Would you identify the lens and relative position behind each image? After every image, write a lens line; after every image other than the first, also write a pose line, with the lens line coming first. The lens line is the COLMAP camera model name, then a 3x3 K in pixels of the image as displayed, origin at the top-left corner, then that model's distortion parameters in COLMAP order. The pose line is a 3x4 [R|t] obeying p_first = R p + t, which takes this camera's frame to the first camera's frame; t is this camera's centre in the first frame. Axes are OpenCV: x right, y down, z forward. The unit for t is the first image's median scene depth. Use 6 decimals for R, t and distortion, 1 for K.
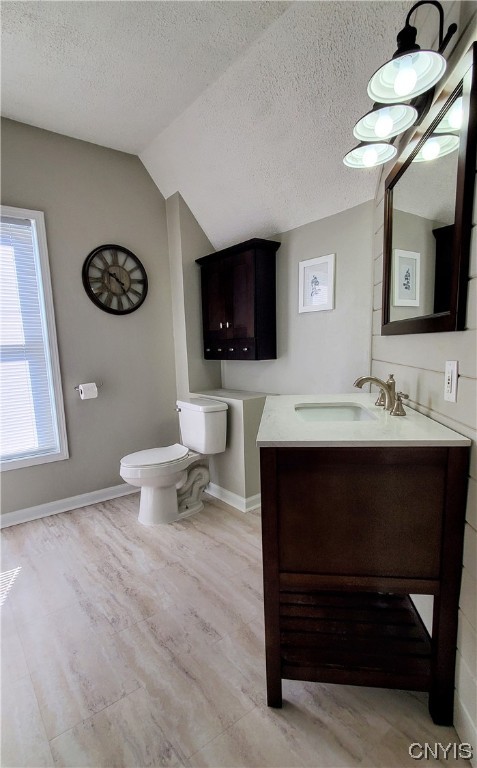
lens RADIAL K [[381.3, 0, 222.9], [0, 381.3, 408.5], [0, 0, 1]] dist [0.000472, -0.000142]
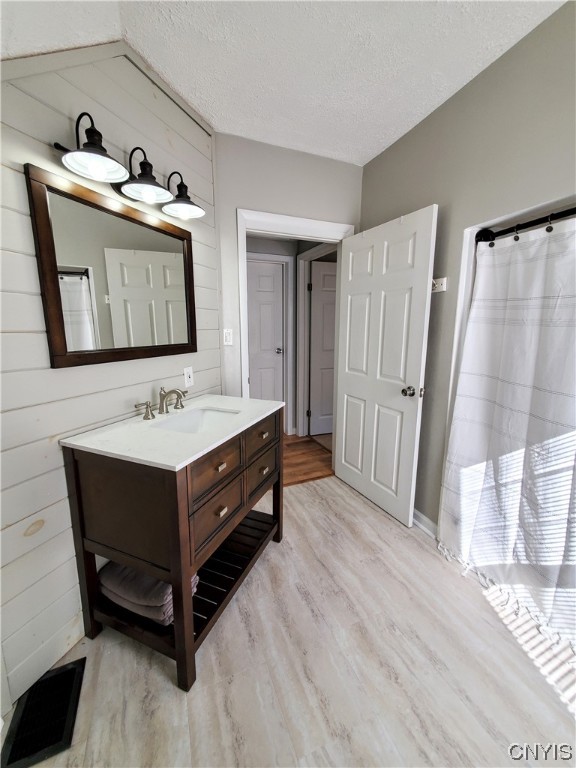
lens RADIAL K [[304.8, 0, 284.7], [0, 304.8, 379.3], [0, 0, 1]] dist [0.000841, 0.000051]
pose [[-0.969489, 0.000510, 0.245135, -0.164975], [0.080768, 0.944824, 0.317465, -0.288915], [-0.231447, 0.327578, -0.916038, 1.281967]]
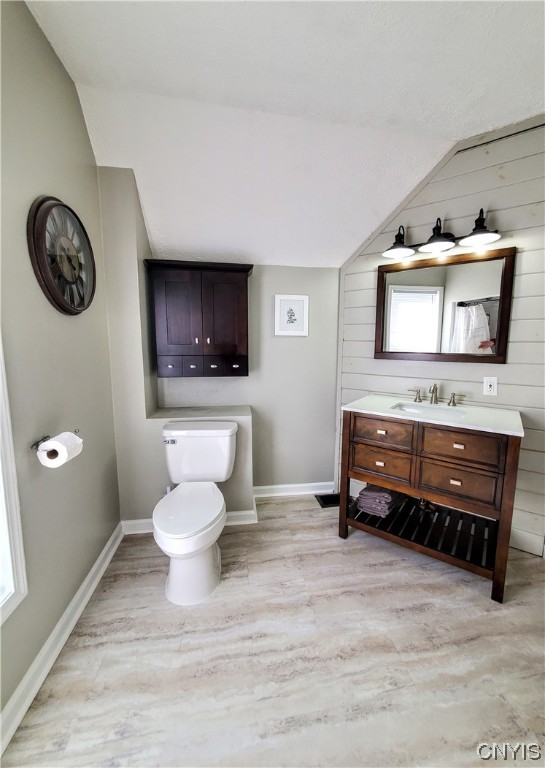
lens RADIAL K [[304.7, 0, 285.7], [0, 304.7, 380.6], [0, 0, 1]] dist [0.000782, 0.000100]
pose [[0.452218, -0.065236, 0.889518, -0.783491], [0.121271, 0.992557, 0.011141, -0.140881], [-0.883625, 0.102834, 0.456763, 0.661340]]
